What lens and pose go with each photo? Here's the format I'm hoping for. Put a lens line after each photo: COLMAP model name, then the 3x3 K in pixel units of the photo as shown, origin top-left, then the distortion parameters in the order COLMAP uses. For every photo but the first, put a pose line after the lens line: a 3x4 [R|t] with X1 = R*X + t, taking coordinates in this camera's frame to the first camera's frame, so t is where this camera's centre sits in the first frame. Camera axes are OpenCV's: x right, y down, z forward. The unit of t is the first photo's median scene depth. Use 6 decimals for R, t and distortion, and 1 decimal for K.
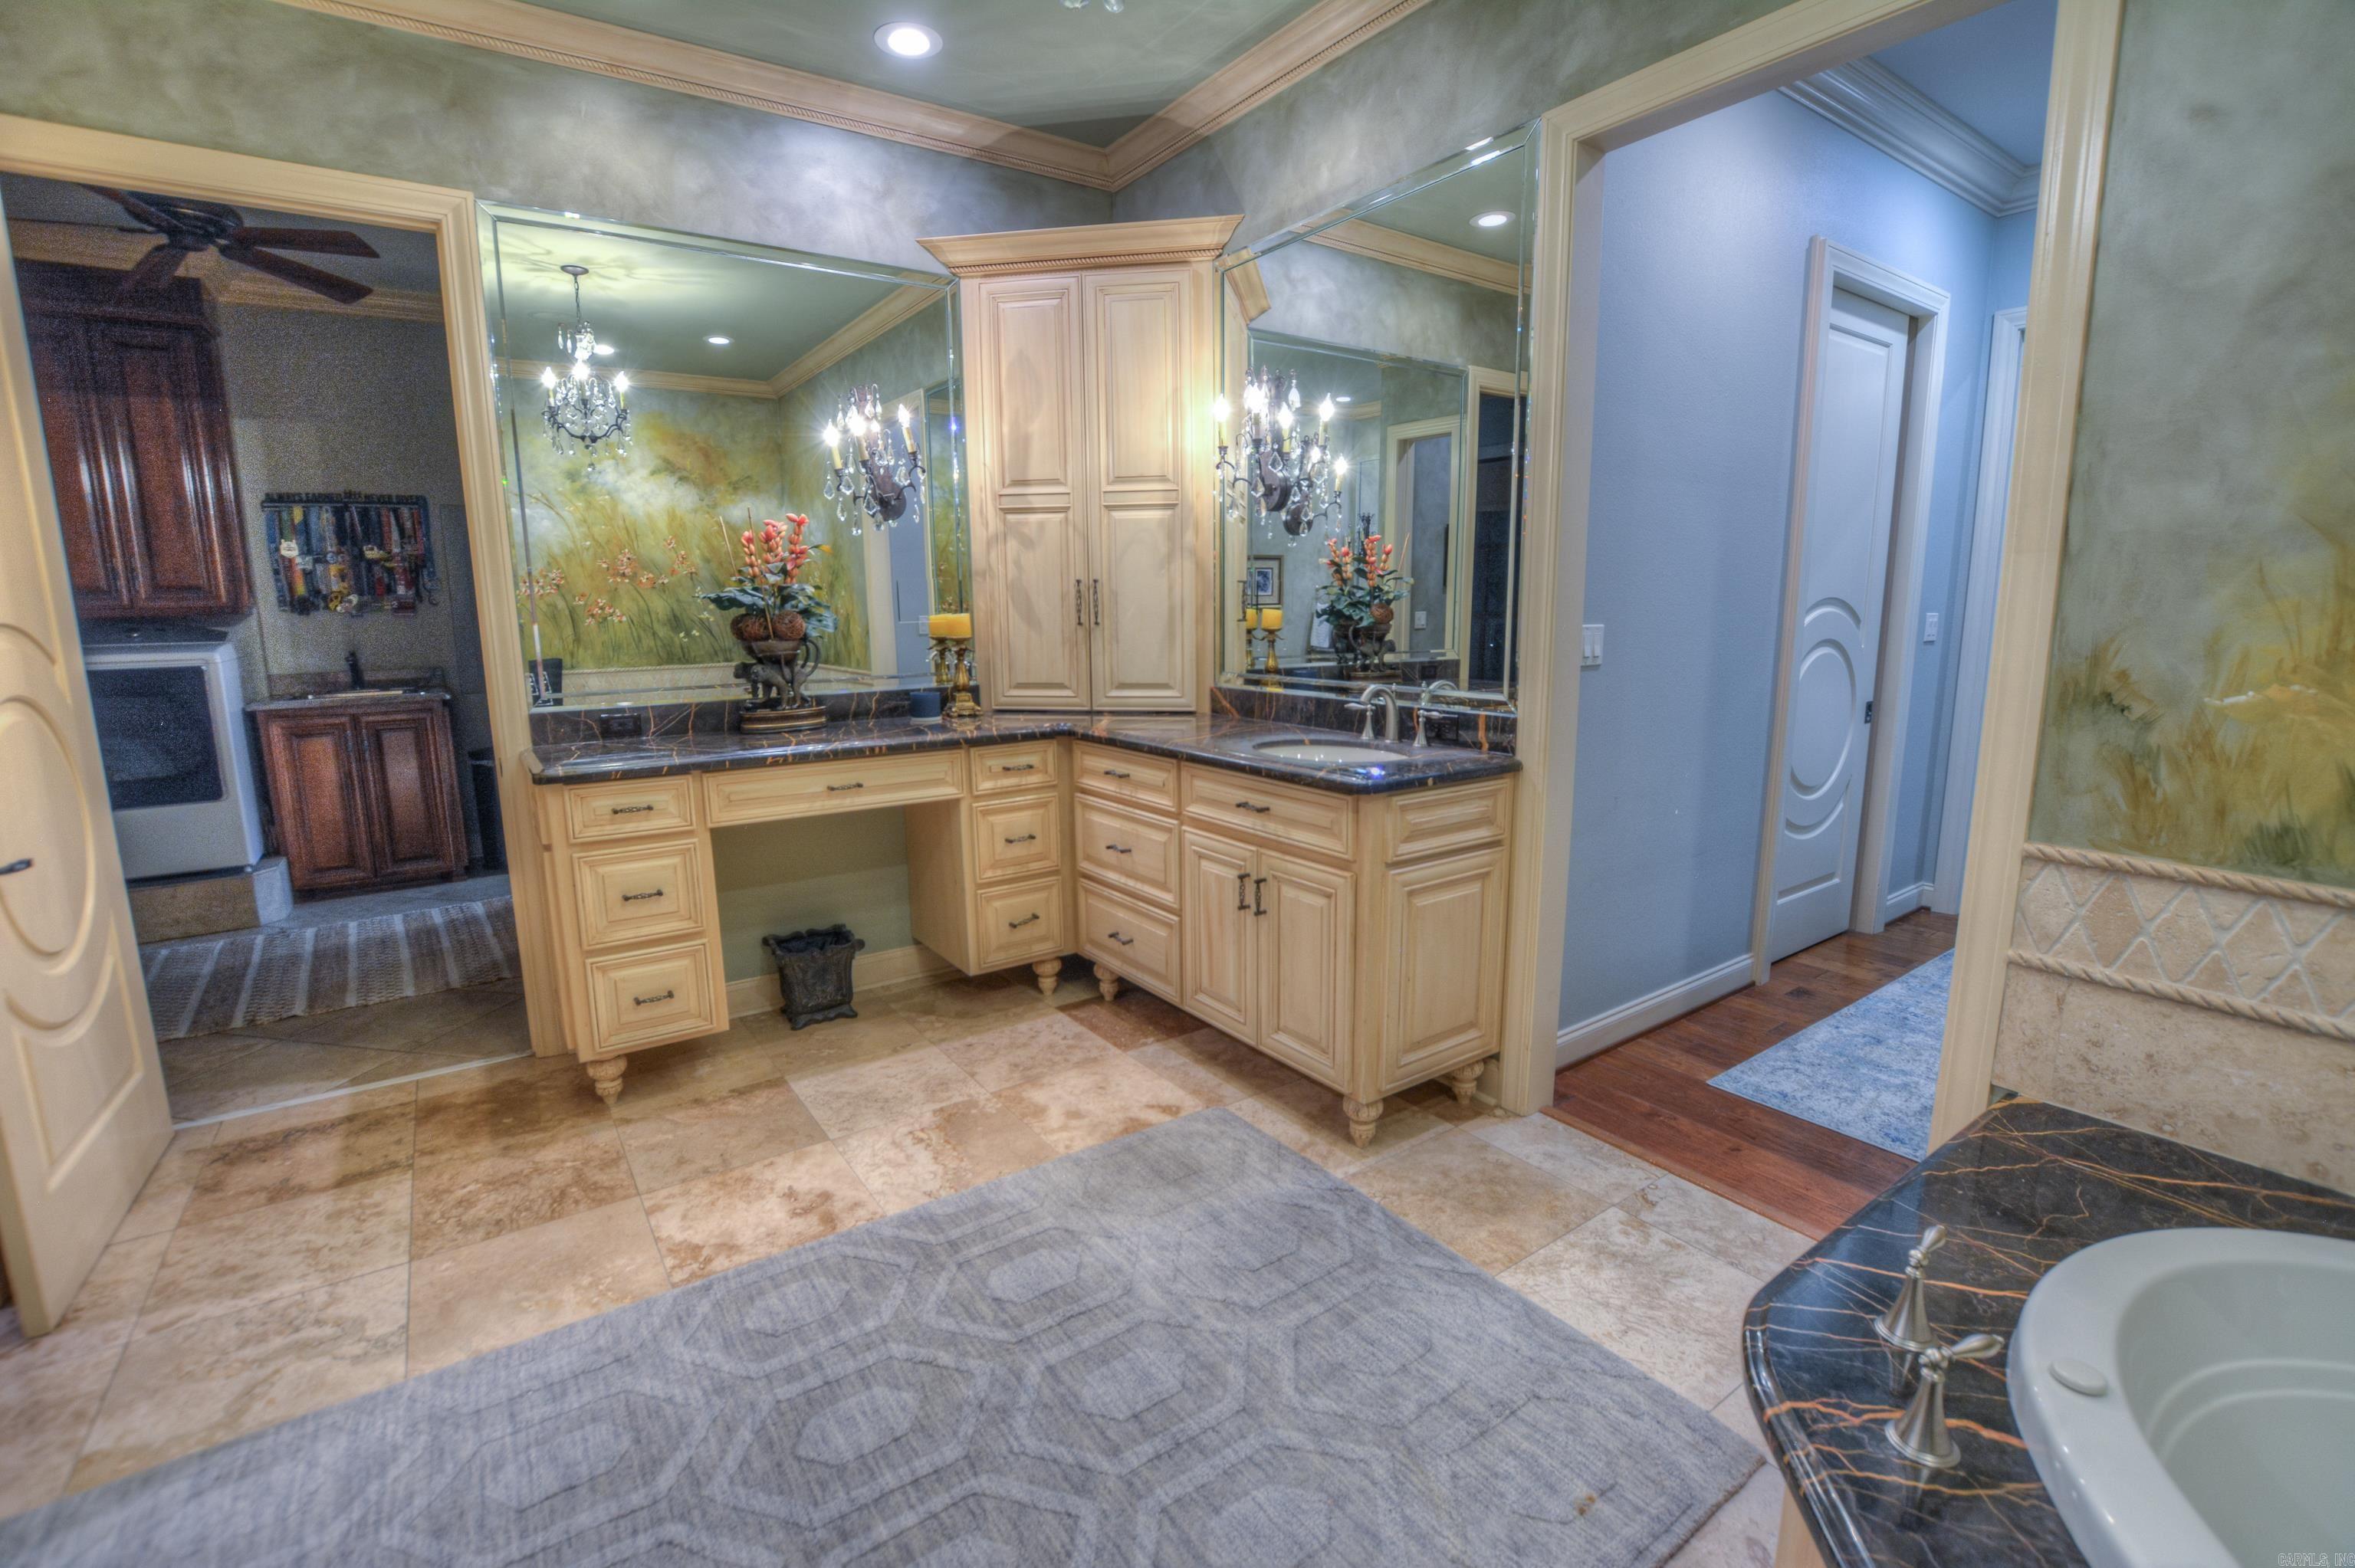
lens RADIAL K [[1050.8, 0, 1170.6], [0, 1050.8, 777.2], [0, 0, 1]] dist [-0.031248, 0.005193]
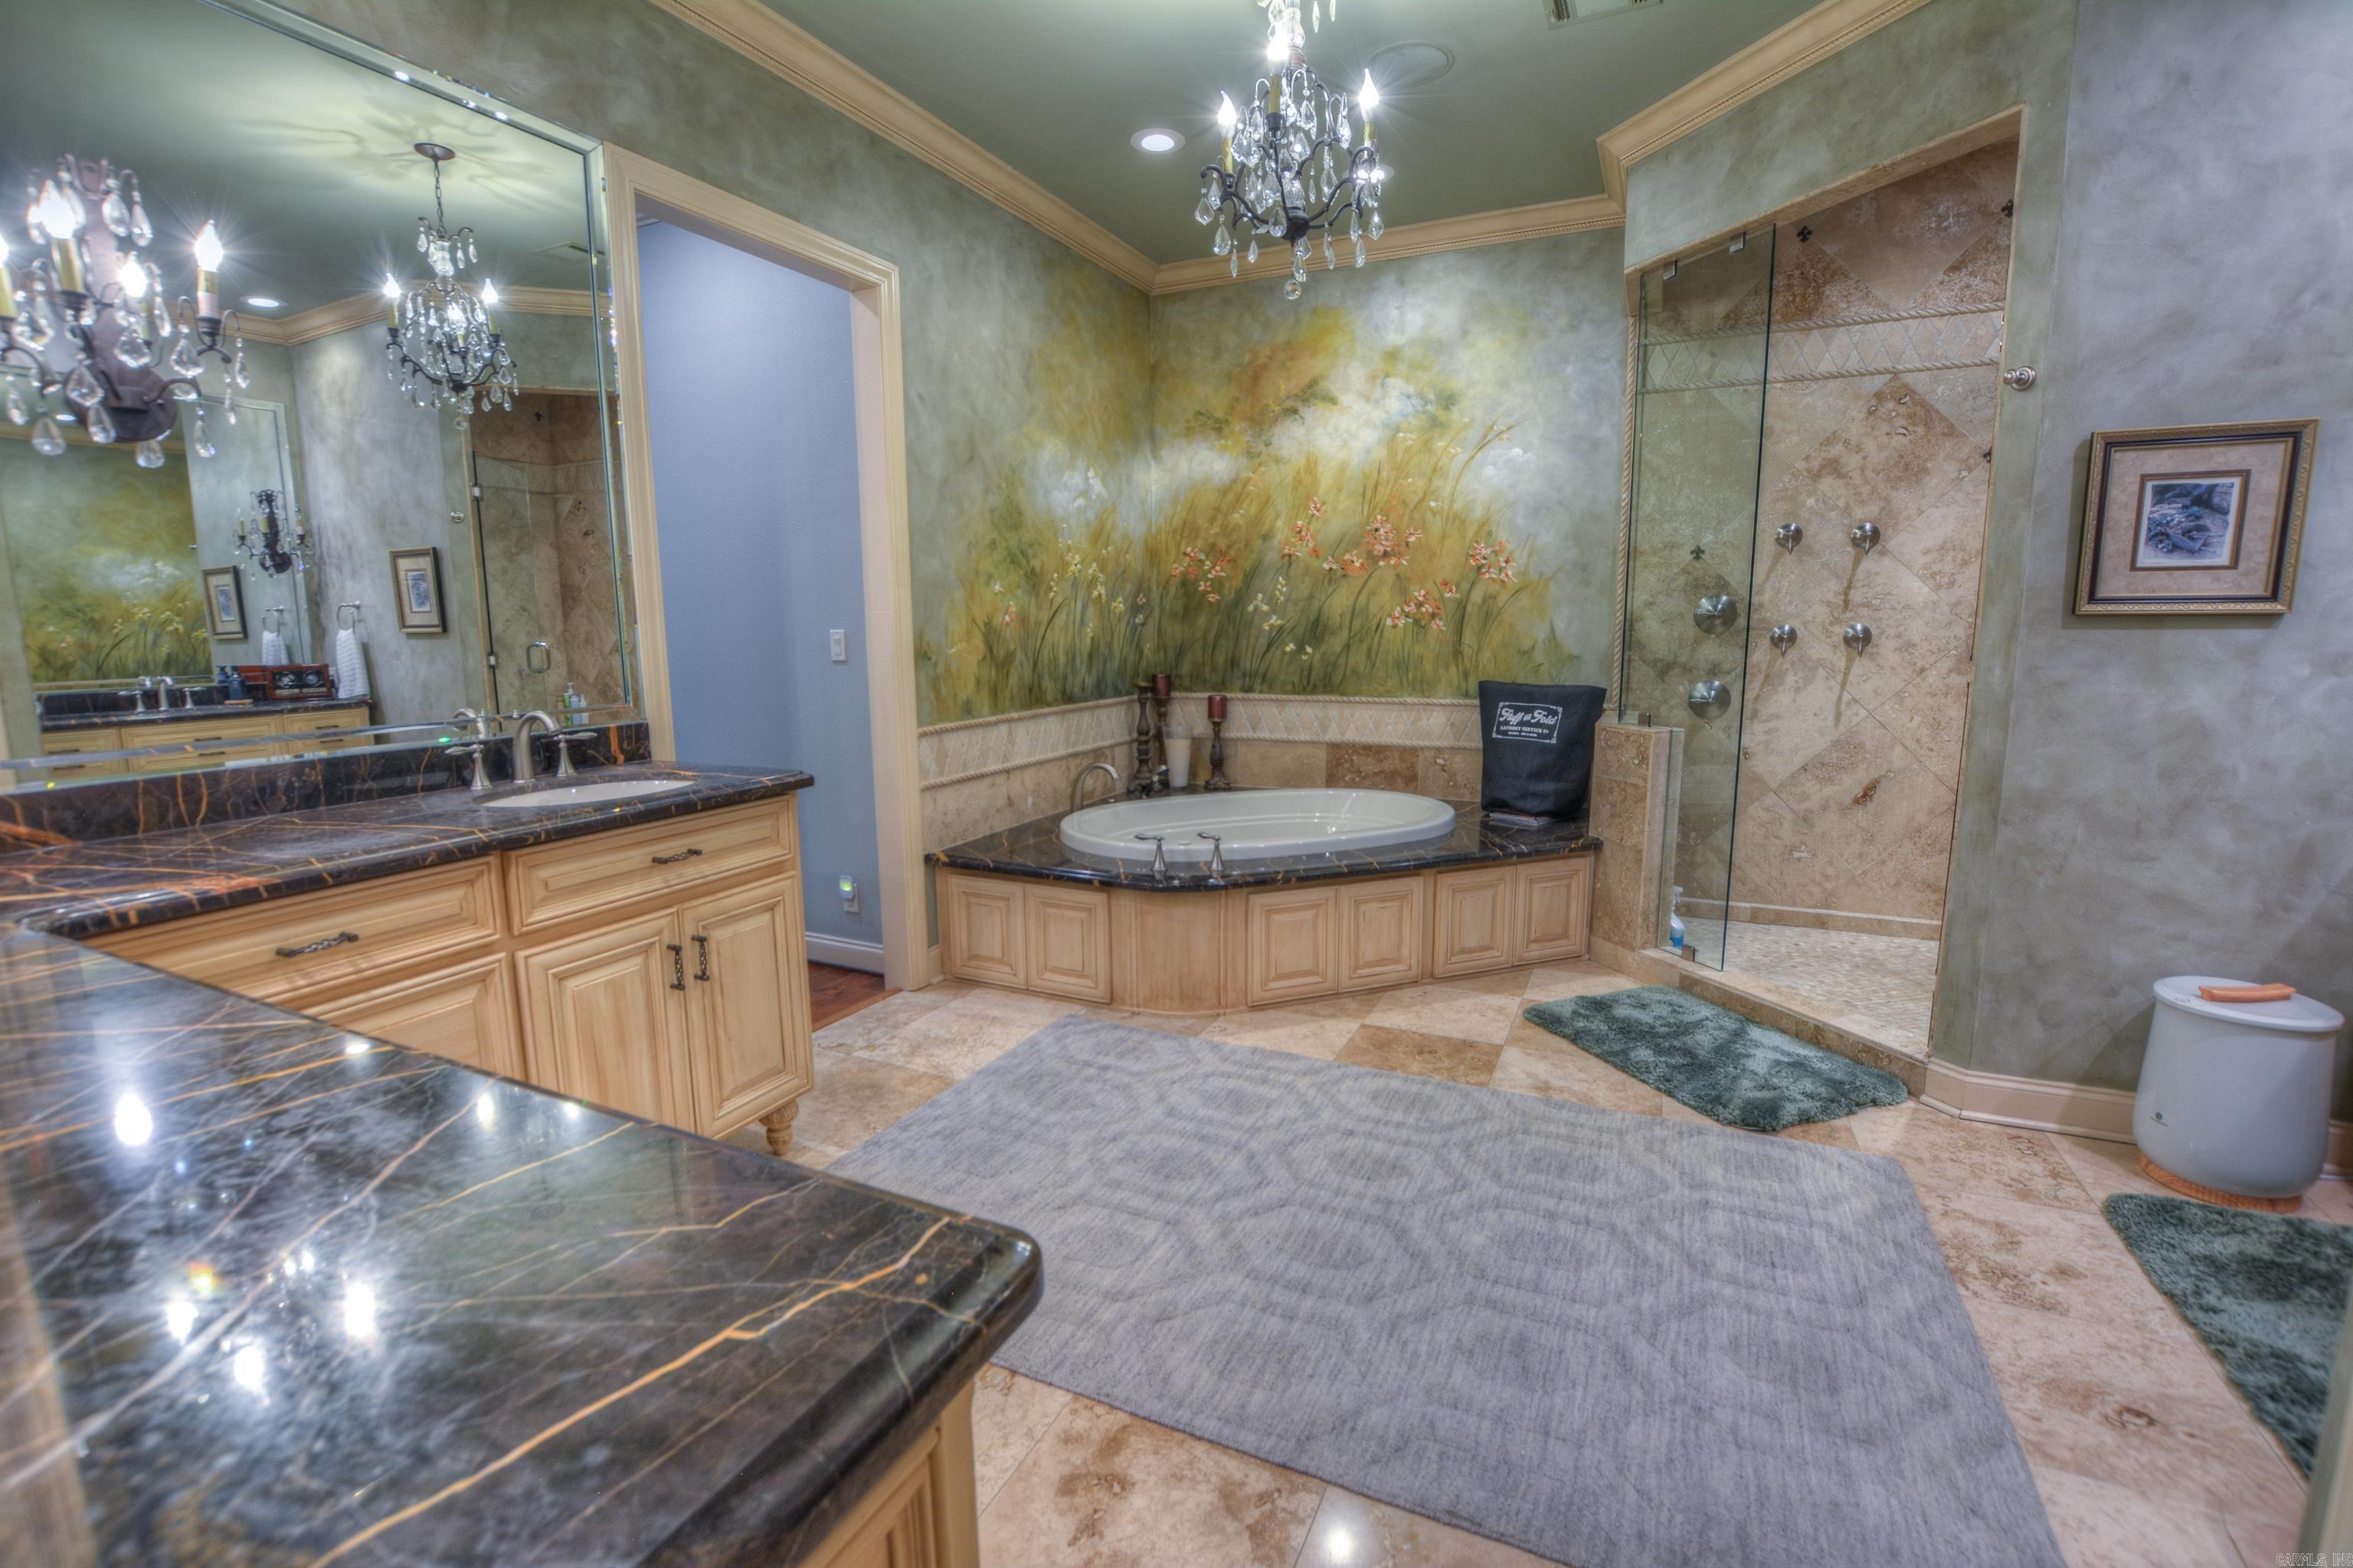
lens RADIAL K [[1050.1, 0, 1169.6], [0, 1050.1, 777.2], [0, 0, 1]] dist [-0.031248, 0.005193]
pose [[-0.496463, -0.114132, 0.860522, -0.816102], [0.162274, 0.961641, 0.221165, -0.150147], [-0.852755, 0.249440, -0.458899, 1.060110]]
